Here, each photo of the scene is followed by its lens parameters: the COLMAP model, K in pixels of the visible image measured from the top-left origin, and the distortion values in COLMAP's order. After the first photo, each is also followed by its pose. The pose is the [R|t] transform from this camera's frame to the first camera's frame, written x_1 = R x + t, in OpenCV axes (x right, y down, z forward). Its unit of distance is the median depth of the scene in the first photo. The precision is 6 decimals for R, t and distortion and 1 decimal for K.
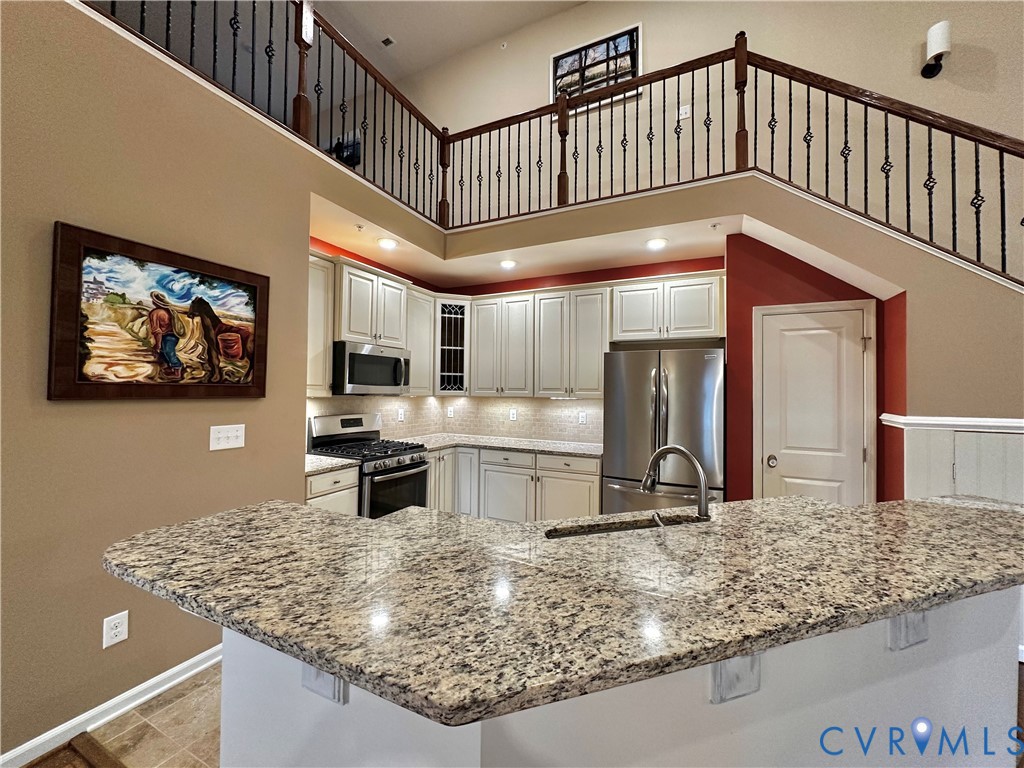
lens RADIAL K [[413.9, 0, 499.3], [0, 413.9, 376.2], [0, 0, 1]] dist [-0.001396, -0.000580]
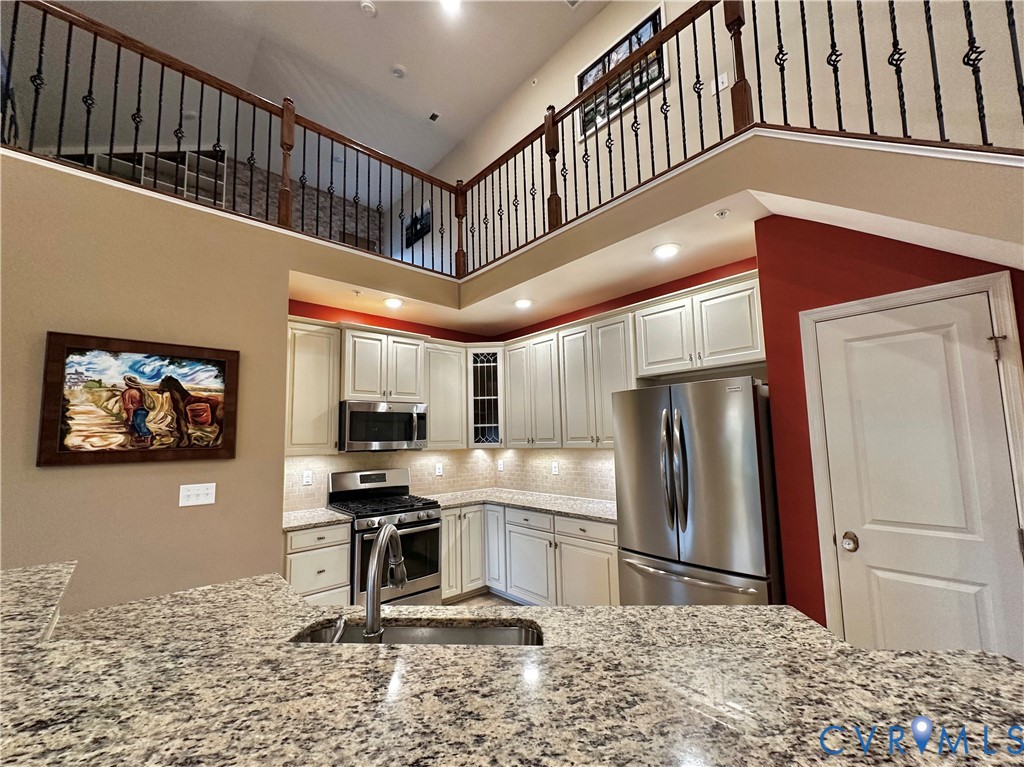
lens RADIAL K [[413.9, 0, 499.5], [0, 413.9, 389.2], [0, 0, 1]] dist [-0.001396, -0.000580]
pose [[0.922602, -0.077477, -0.377894, 0.403360], [0.046591, 0.994832, -0.090215, -0.000134], [0.382930, 0.065626, 0.921443, 0.180105]]
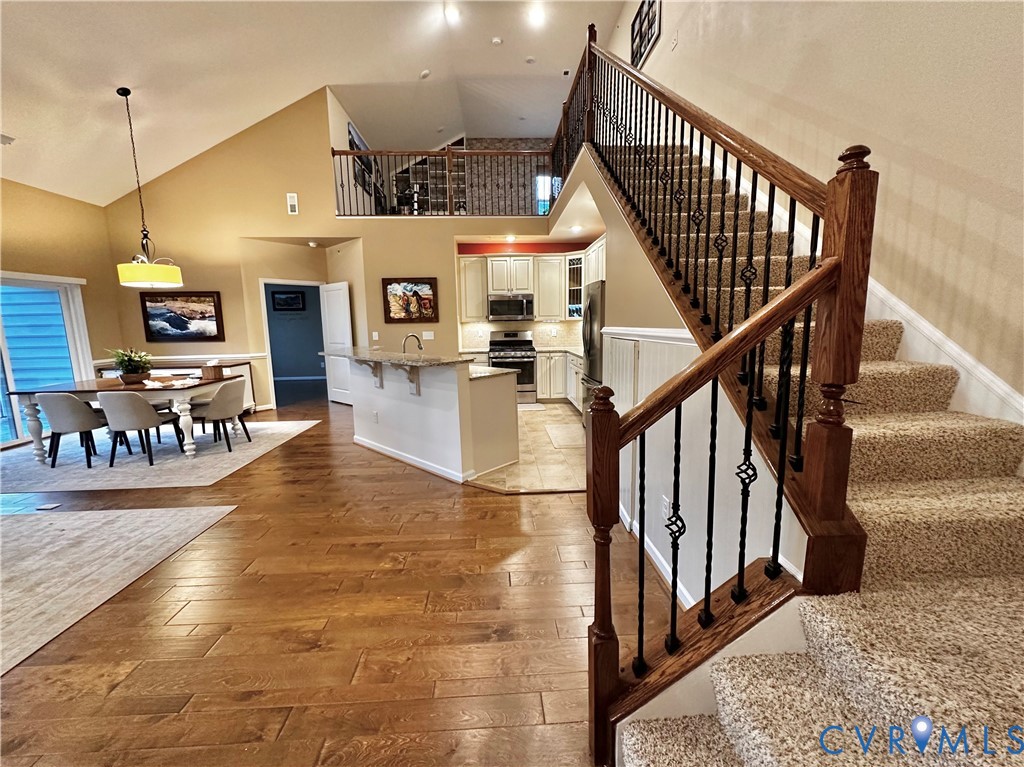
lens RADIAL K [[413.9, 0, 507.8], [0, 413.9, 372.8], [0, 0, 1]] dist [-0.001396, -0.000580]
pose [[0.458775, 0.089000, -0.884084, 1.627168], [0.053951, 0.990345, 0.127694, 0.045002], [0.886913, -0.106280, 0.449544, 0.099362]]
